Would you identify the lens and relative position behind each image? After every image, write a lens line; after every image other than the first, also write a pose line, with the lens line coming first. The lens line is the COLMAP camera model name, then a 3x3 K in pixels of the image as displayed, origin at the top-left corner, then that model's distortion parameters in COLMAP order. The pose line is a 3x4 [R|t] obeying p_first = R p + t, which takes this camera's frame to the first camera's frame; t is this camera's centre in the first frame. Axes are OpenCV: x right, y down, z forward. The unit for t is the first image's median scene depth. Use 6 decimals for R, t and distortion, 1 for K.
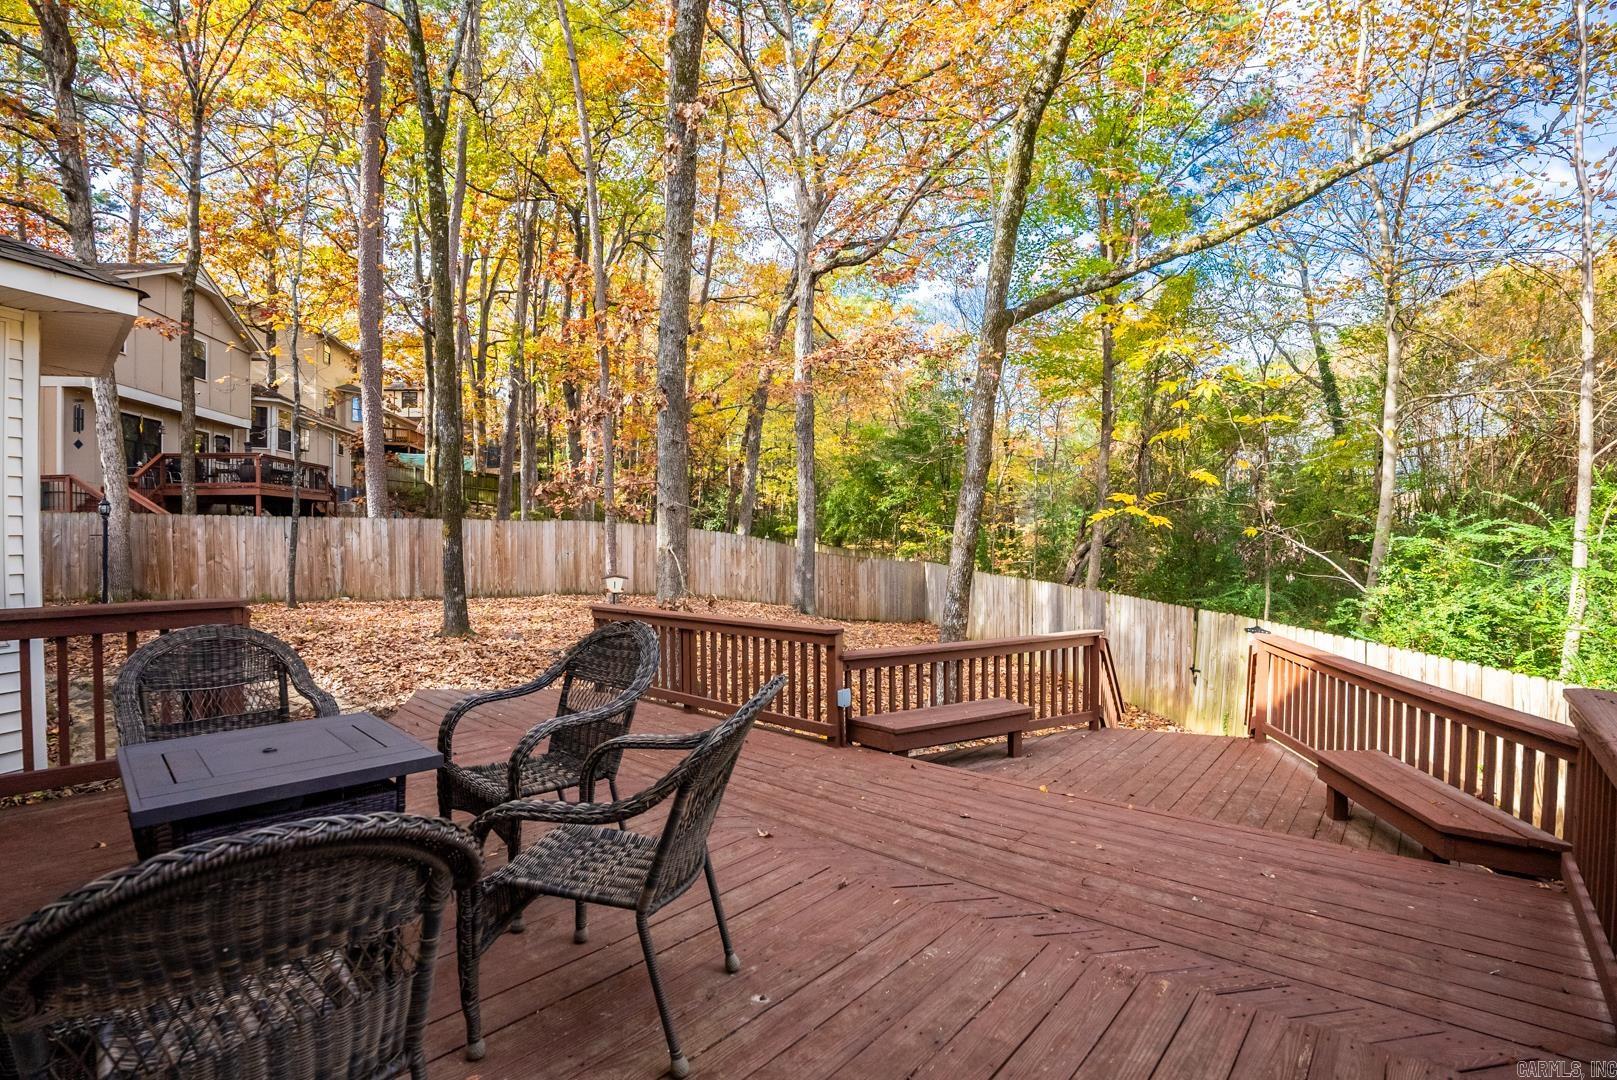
lens RADIAL K [[716.6, 0, 808.6], [0, 716.6, 537.4], [0, 0, 1]] dist [-0.004821, -0.000050]
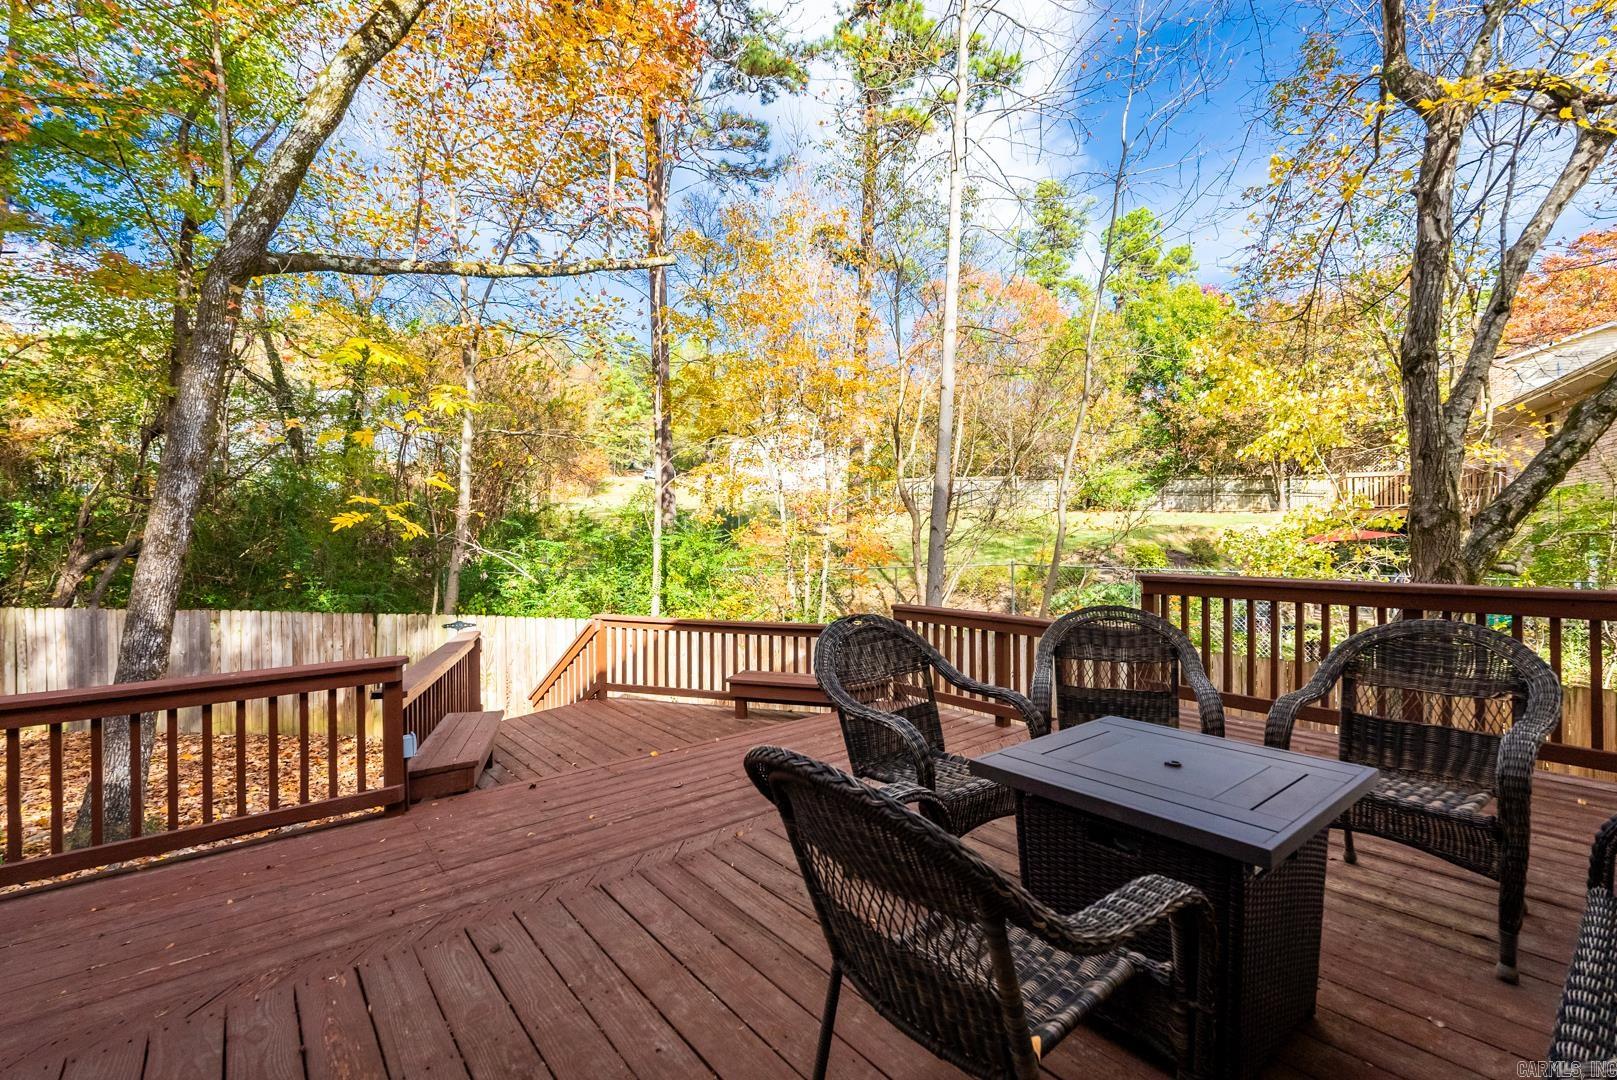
lens RADIAL K [[716.6, 0, 808.6], [0, 716.6, 537.4], [0, 0, 1]] dist [-0.004821, -0.000050]
pose [[0.241259, -0.005338, 0.970446, -0.589042], [0.013814, 0.999902, 0.002066, 0.000142], [-0.970363, 0.012907, 0.241309, 0.379612]]
